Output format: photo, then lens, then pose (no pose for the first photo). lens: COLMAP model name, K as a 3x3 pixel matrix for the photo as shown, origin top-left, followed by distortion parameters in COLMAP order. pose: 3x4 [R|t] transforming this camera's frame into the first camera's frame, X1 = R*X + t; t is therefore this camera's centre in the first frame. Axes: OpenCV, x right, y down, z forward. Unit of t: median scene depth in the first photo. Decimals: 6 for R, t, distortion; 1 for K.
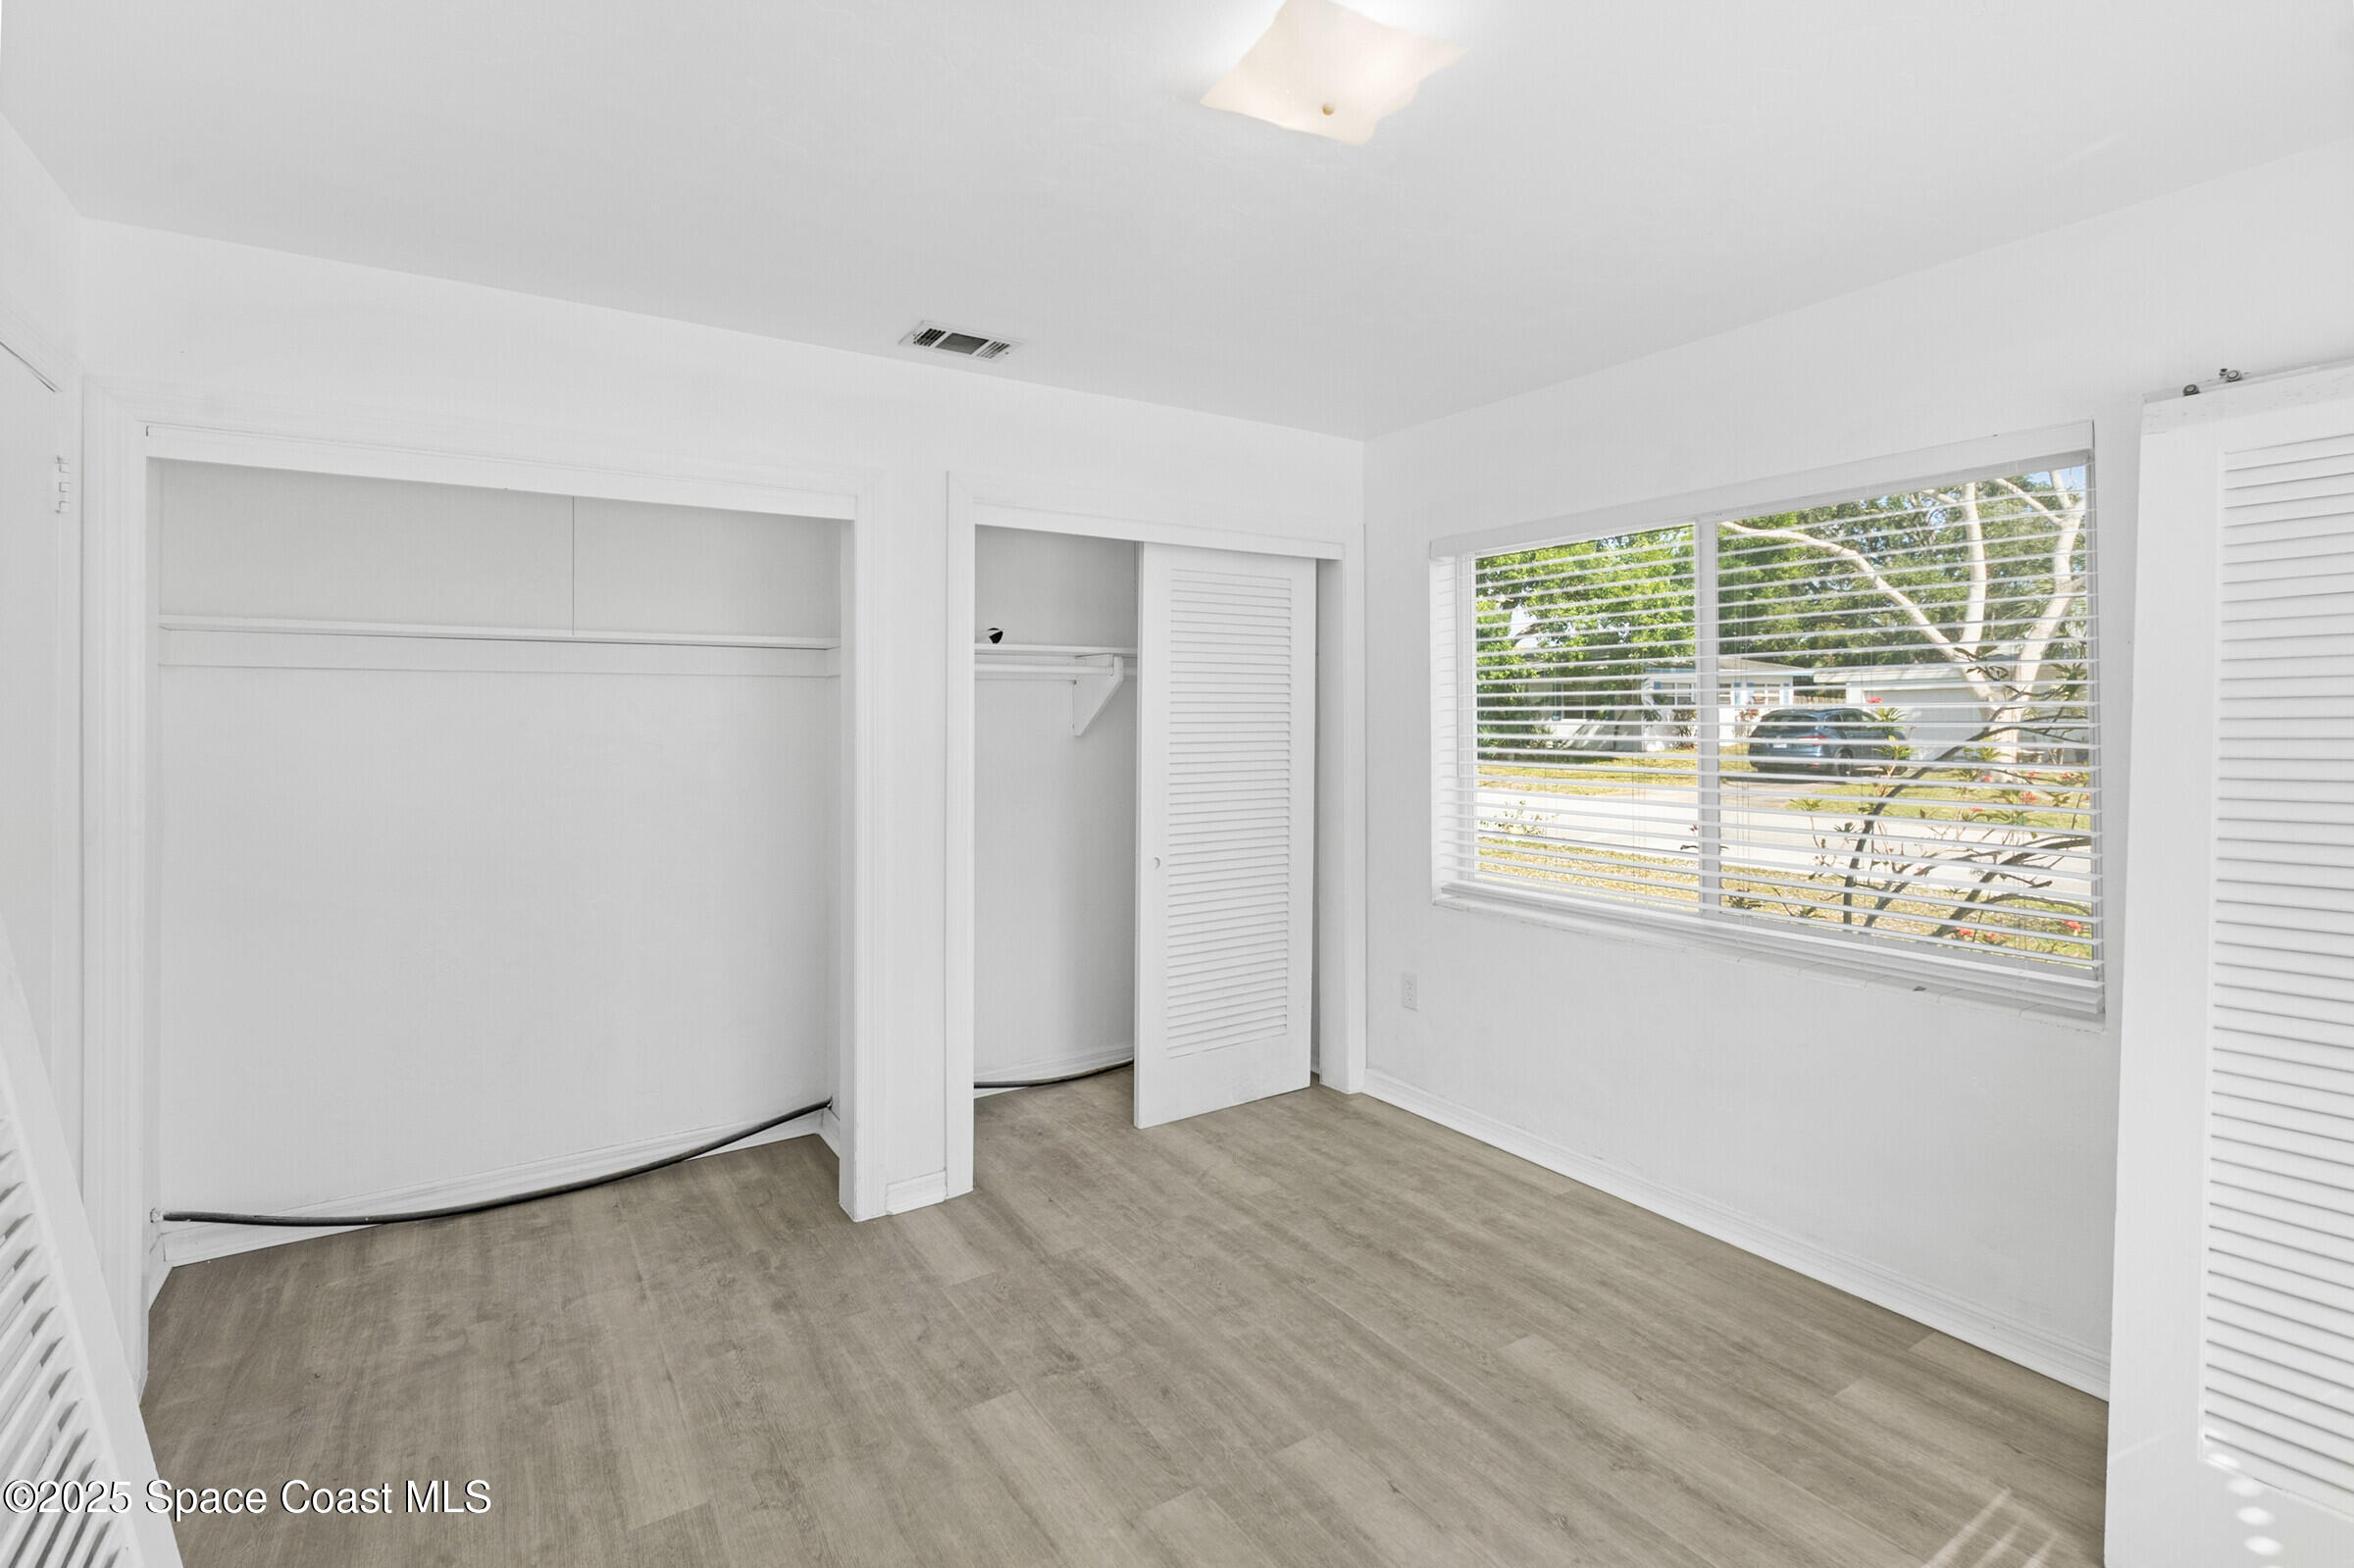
lens RADIAL K [[1079.3, 0, 1155.6], [0, 1079.3, 734.9], [0, 0, 1]] dist [0.001026, -0.000270]
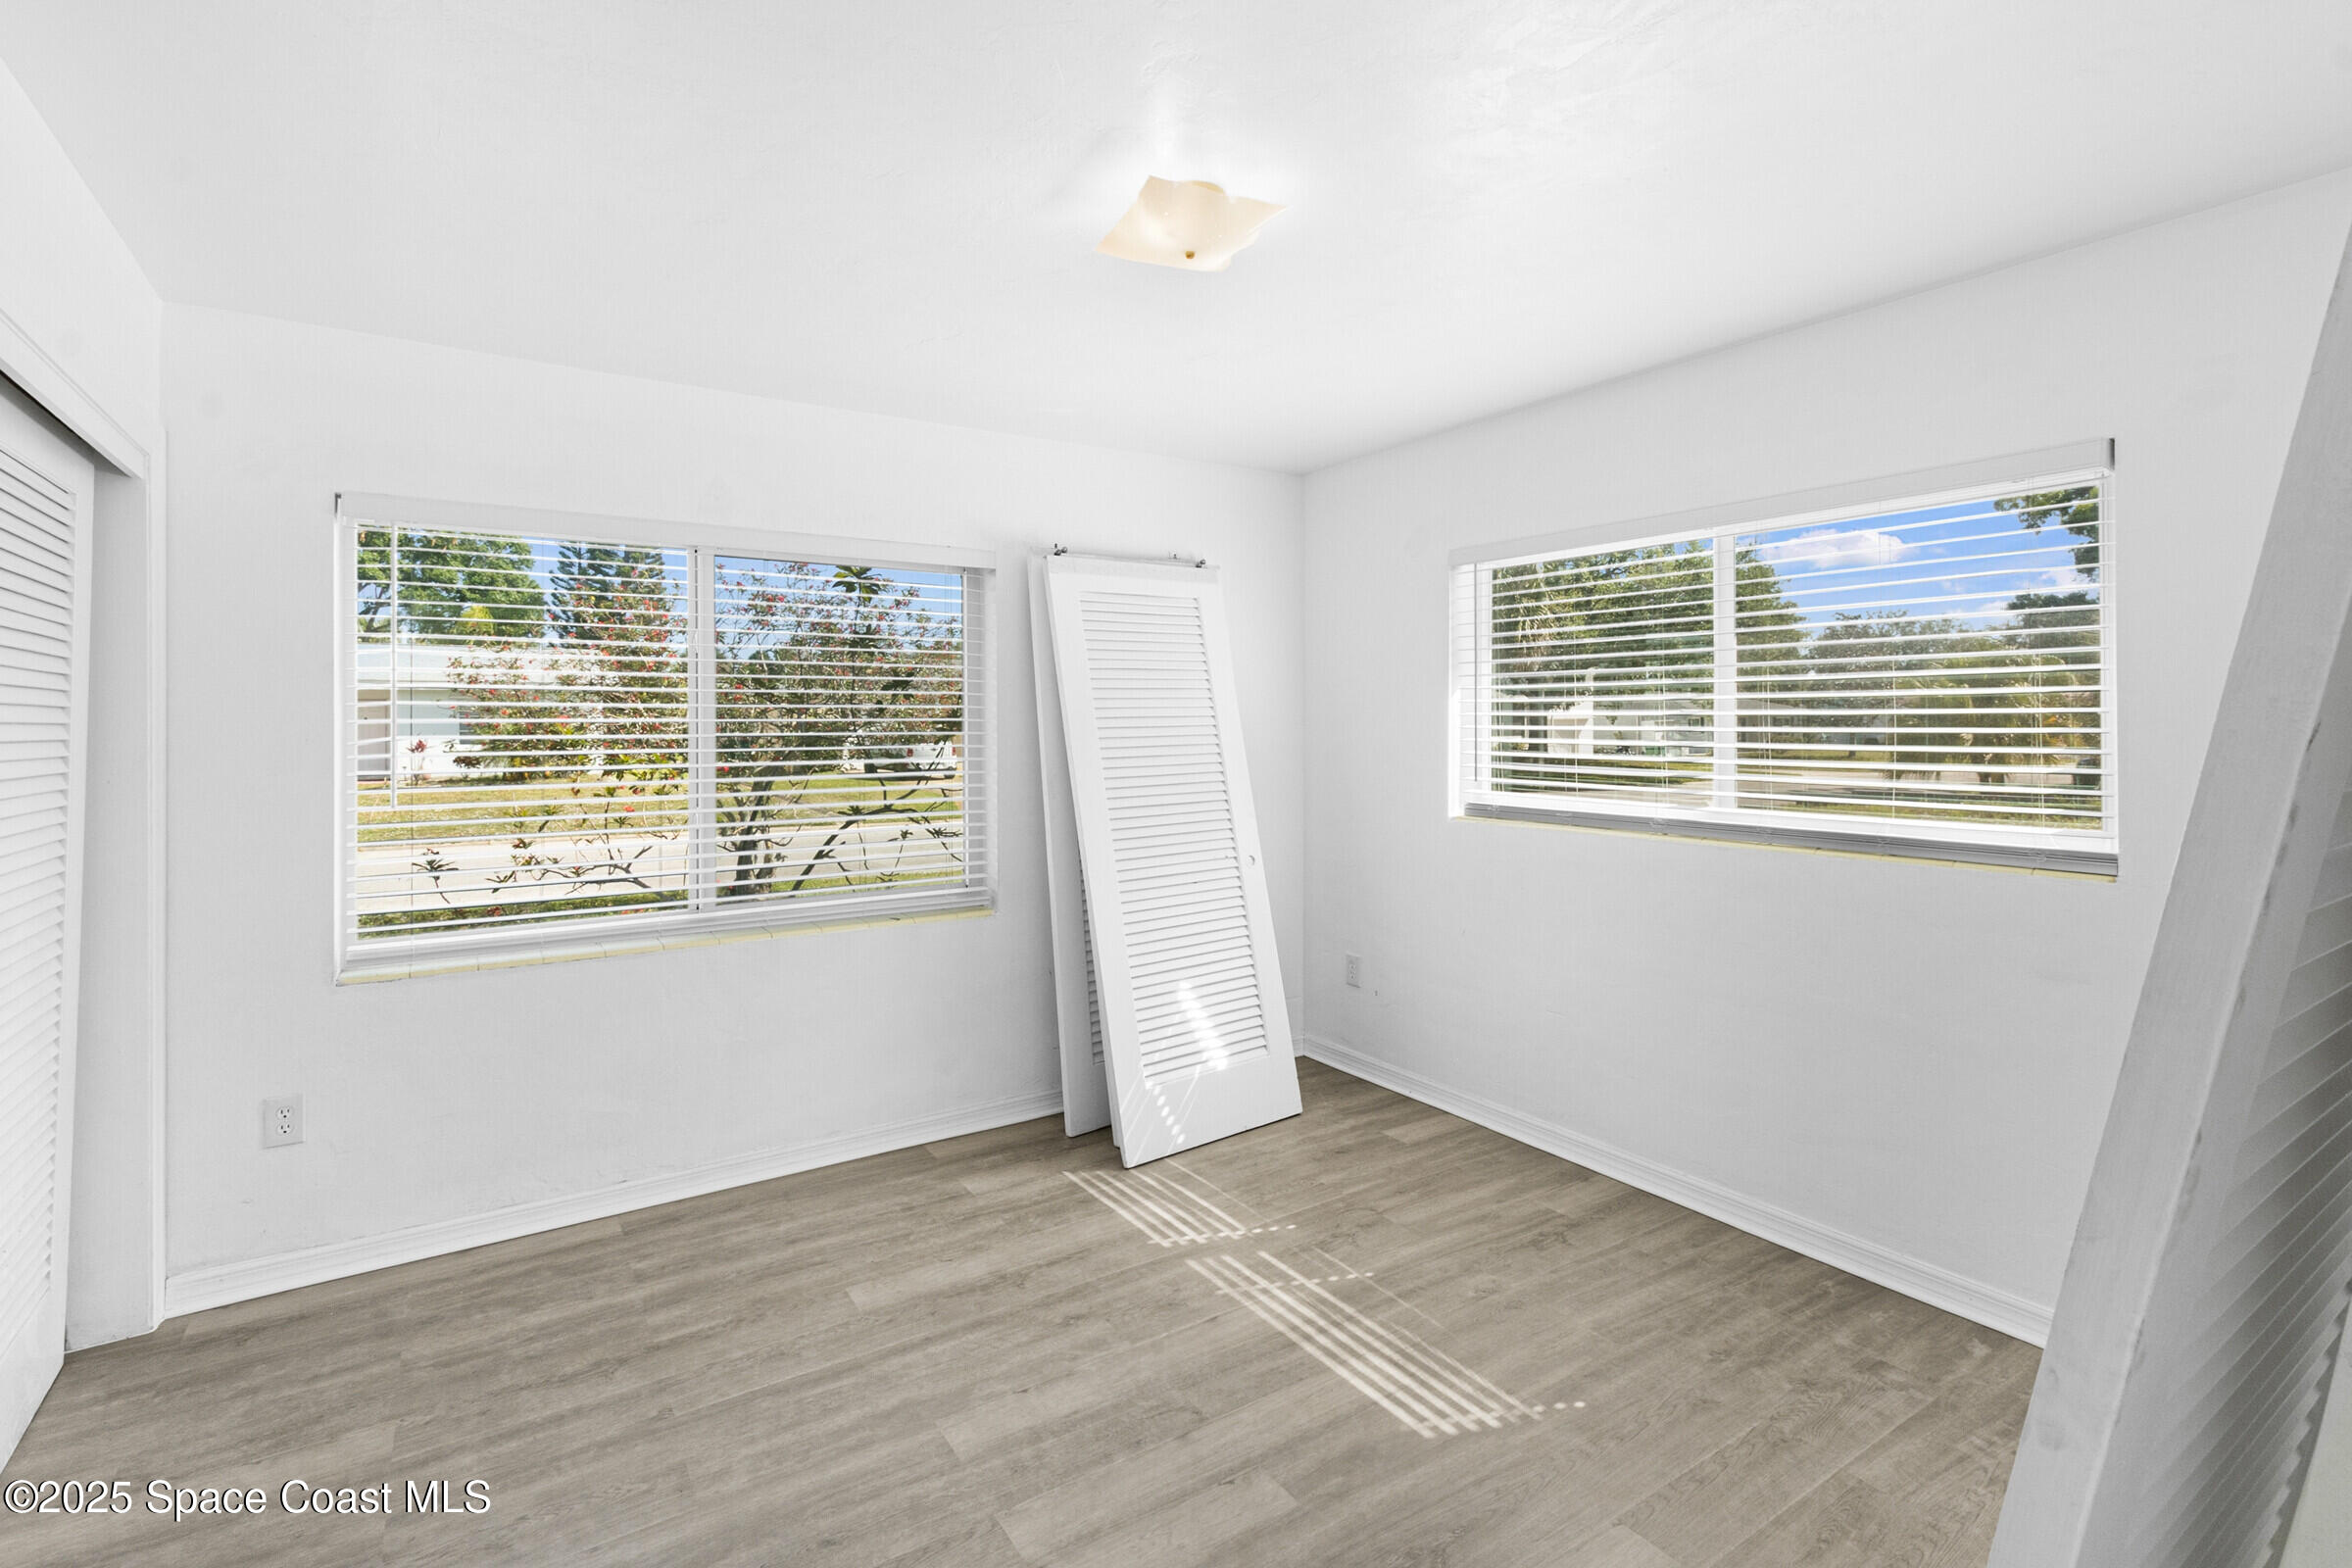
lens RADIAL K [[1078.5, 0, 1154.6], [0, 1078.5, 734.9], [0, 0, 1]] dist [0.001026, -0.000270]
pose [[-0.011018, -0.003414, 0.999933, -0.706693], [0.023733, 0.999712, 0.003675, -0.005217], [-0.999658, 0.023772, -0.010933, 0.645359]]
